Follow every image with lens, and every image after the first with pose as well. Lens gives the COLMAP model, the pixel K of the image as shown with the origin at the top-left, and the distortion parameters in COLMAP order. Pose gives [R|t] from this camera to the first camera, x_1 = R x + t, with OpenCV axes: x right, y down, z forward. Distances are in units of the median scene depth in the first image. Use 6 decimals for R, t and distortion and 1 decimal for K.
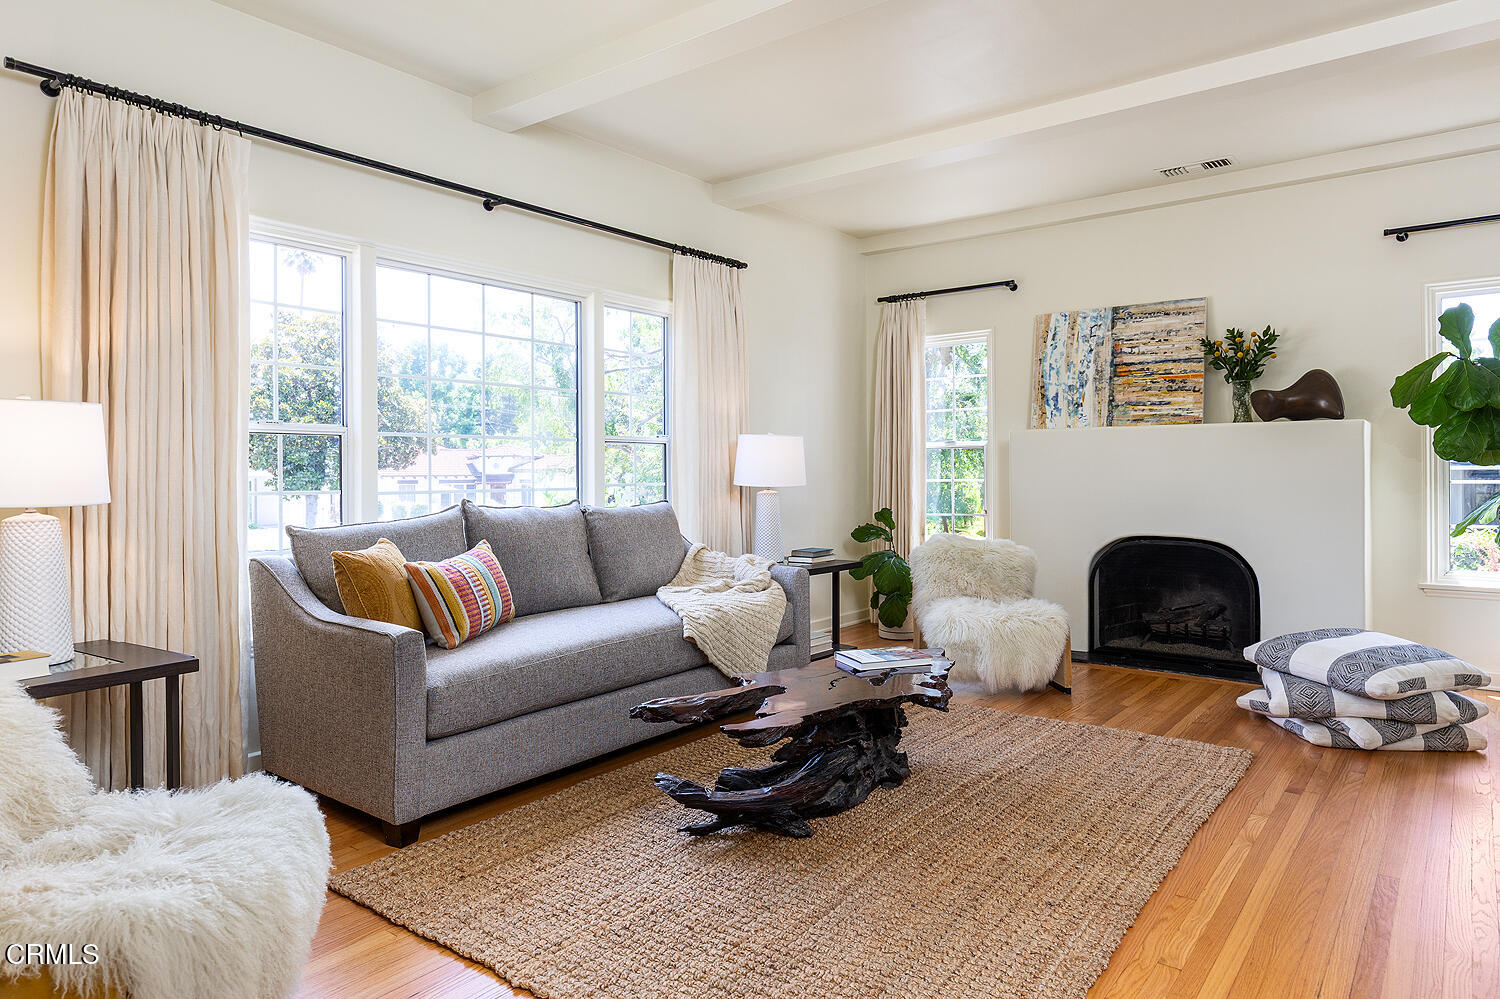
lens RADIAL K [[911.7, 0, 747.8], [0, 911.7, 461.6], [0, 0, 1]] dist [-0.001672, -0.001044]
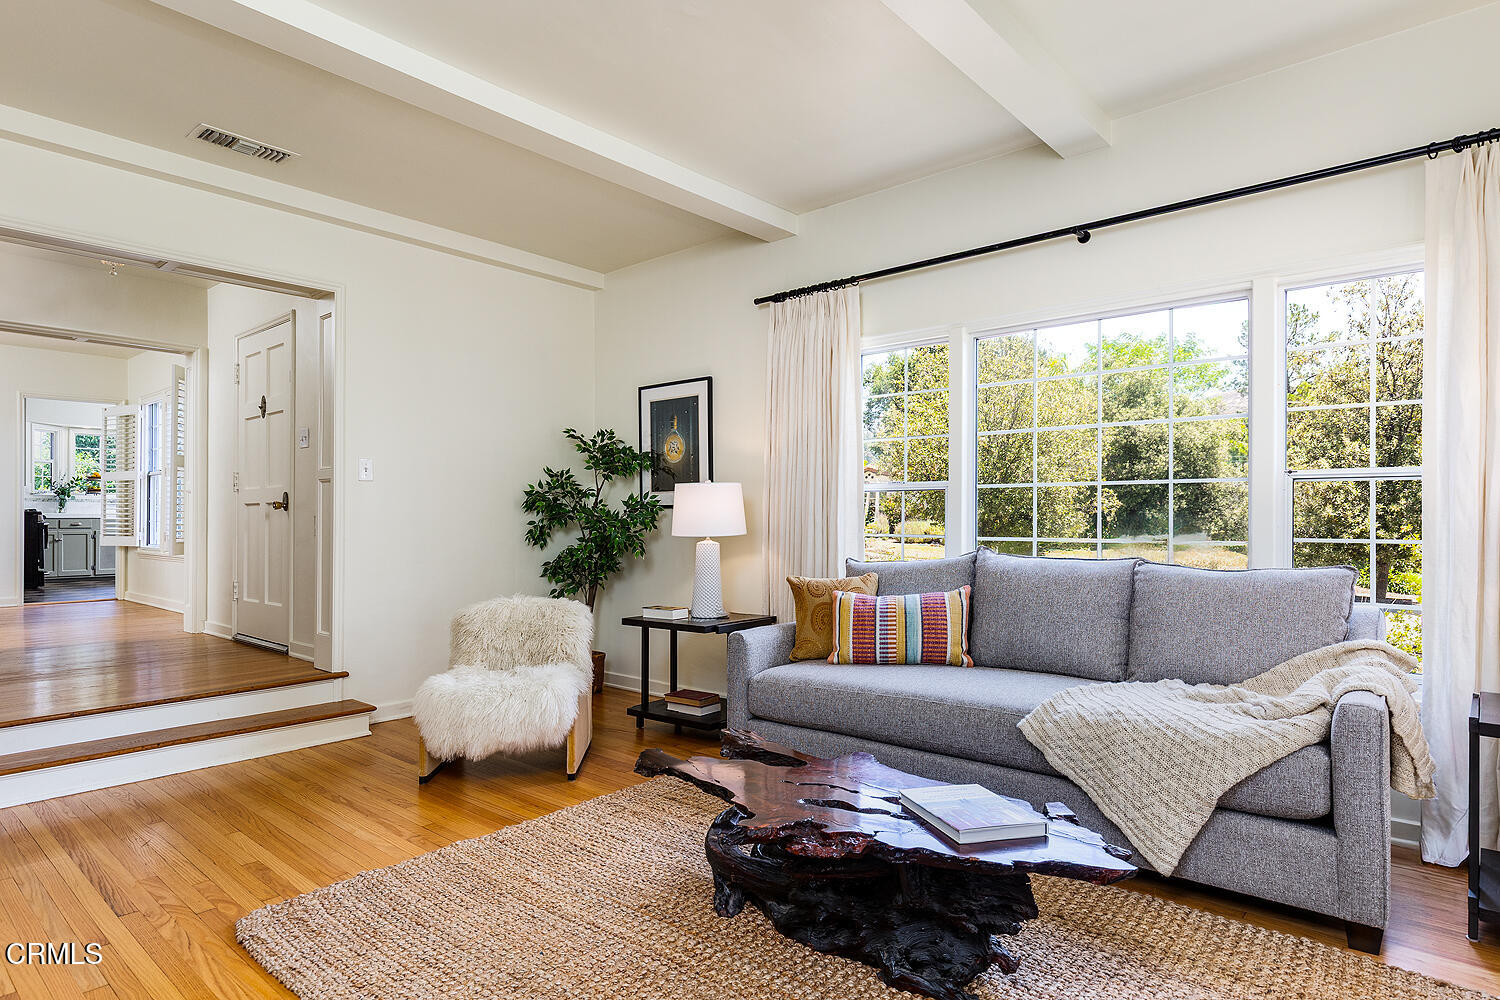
lens RADIAL K [[841.7, 0, 750.0], [0, 841.7, 500.0], [0, 0, 1]] dist [0.002459, 0.000939]
pose [[-0.051580, -0.020396, -0.998461, 1.290235], [0.007471, 0.999756, -0.020809, 0.013270], [0.998641, -0.008533, -0.051415, 1.502743]]
